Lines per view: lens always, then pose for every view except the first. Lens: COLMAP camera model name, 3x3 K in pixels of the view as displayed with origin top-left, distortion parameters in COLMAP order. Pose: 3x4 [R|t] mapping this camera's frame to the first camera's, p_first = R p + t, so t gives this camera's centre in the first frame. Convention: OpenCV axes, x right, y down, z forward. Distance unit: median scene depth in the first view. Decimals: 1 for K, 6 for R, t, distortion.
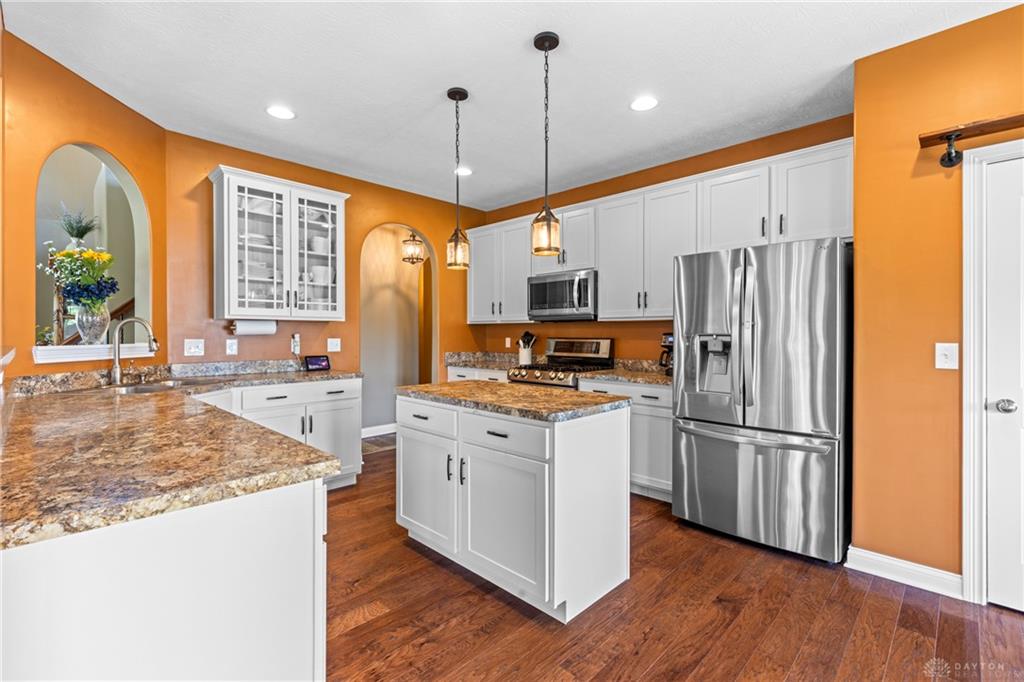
lens RADIAL K [[458.7, 0, 504.6], [0, 458.7, 335.9], [0, 0, 1]] dist [0.006638, -0.000612]
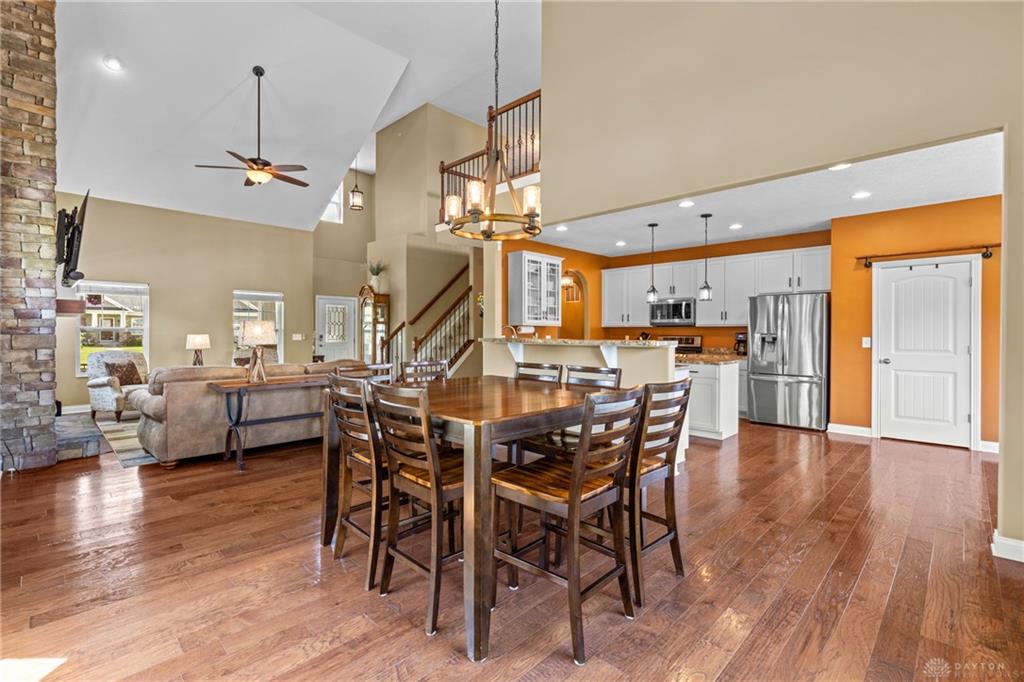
lens RADIAL K [[458.7, 0, 503.8], [0, 458.7, 335.3], [0, 0, 1]] dist [0.006638, -0.000612]
pose [[0.999994, 0.002255, -0.002548, -0.668187], [-0.002253, 0.999997, 0.000770, 0.004345], [0.002550, -0.000764, 0.999996, -0.999537]]
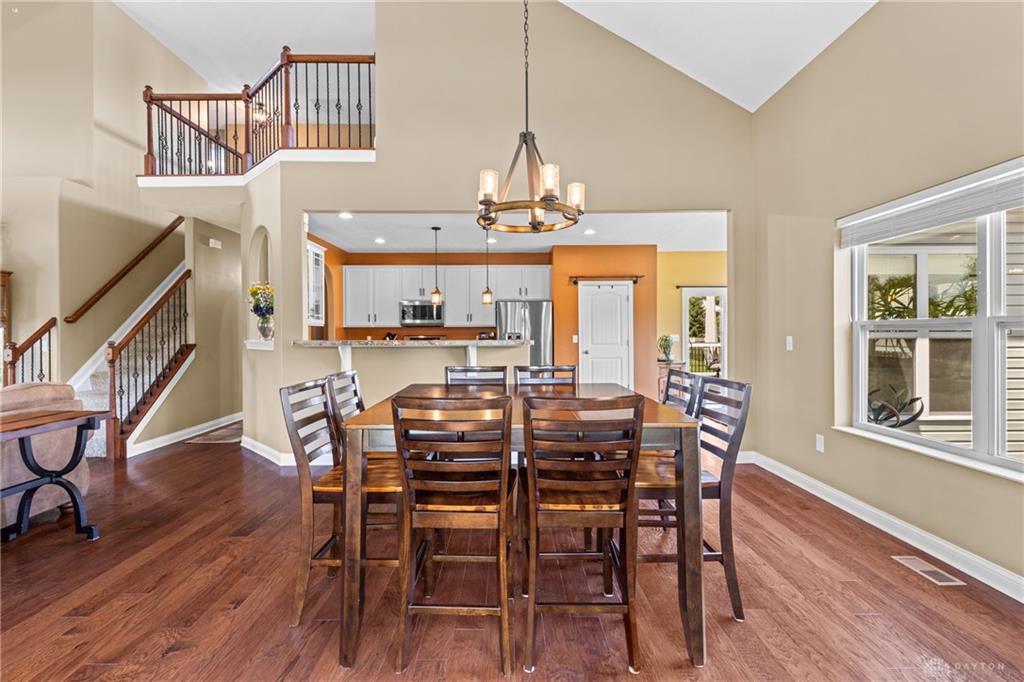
lens RADIAL K [[458.7, 0, 499.3], [0, 458.7, 333.0], [0, 0, 1]] dist [0.006638, -0.000612]
pose [[0.716792, -0.003288, 0.697280, -1.205020], [0.008083, 0.999961, -0.003594, 0.003911], [-0.697241, 0.008212, 0.716790, -0.696739]]
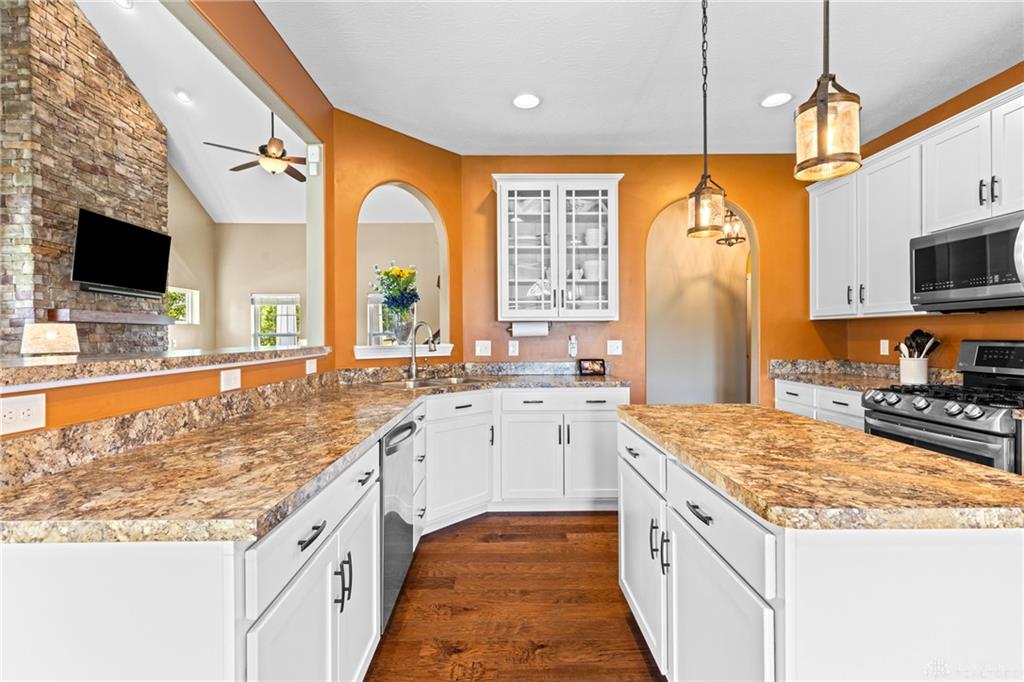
lens RADIAL K [[458.7, 0, 504.2], [0, 458.7, 337.5], [0, 0, 1]] dist [0.006638, -0.000612]
pose [[0.709197, -0.001412, -0.705009, 0.130707], [0.001763, 0.999998, -0.000229, -0.000078], [0.705008, -0.001081, 0.709198, 0.265005]]
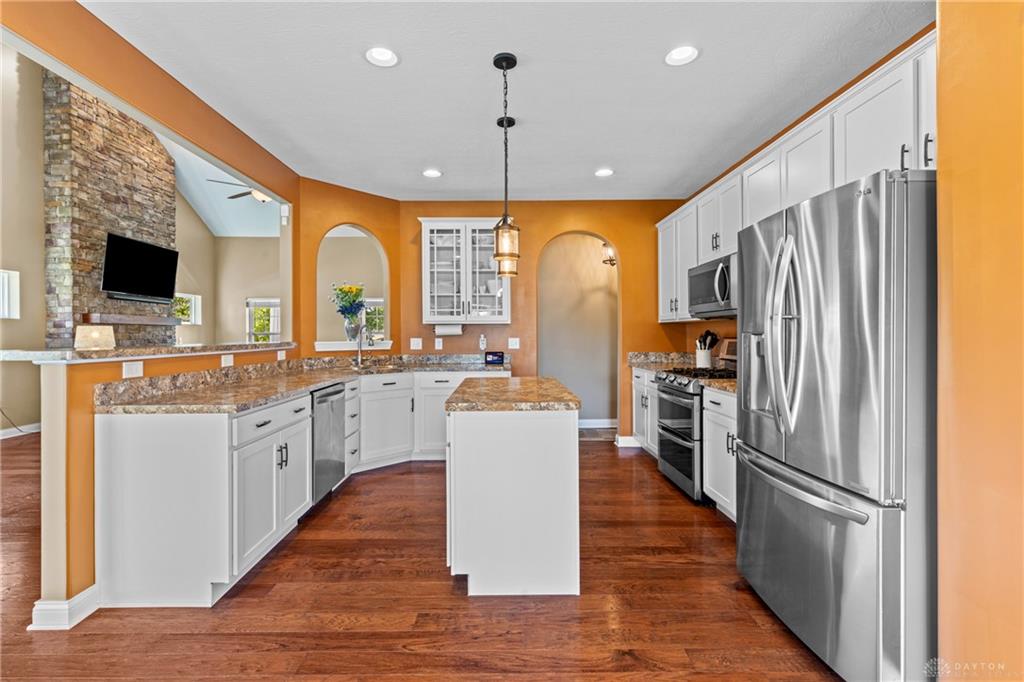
lens RADIAL K [[458.7, 0, 504.3], [0, 458.7, 334.0], [0, 0, 1]] dist [0.006638, -0.000612]
pose [[0.711373, -0.004425, -0.702801, 0.562202], [0.002142, 0.999989, -0.004128, 0.000399], [0.702811, 0.001431, 0.711375, 0.156637]]
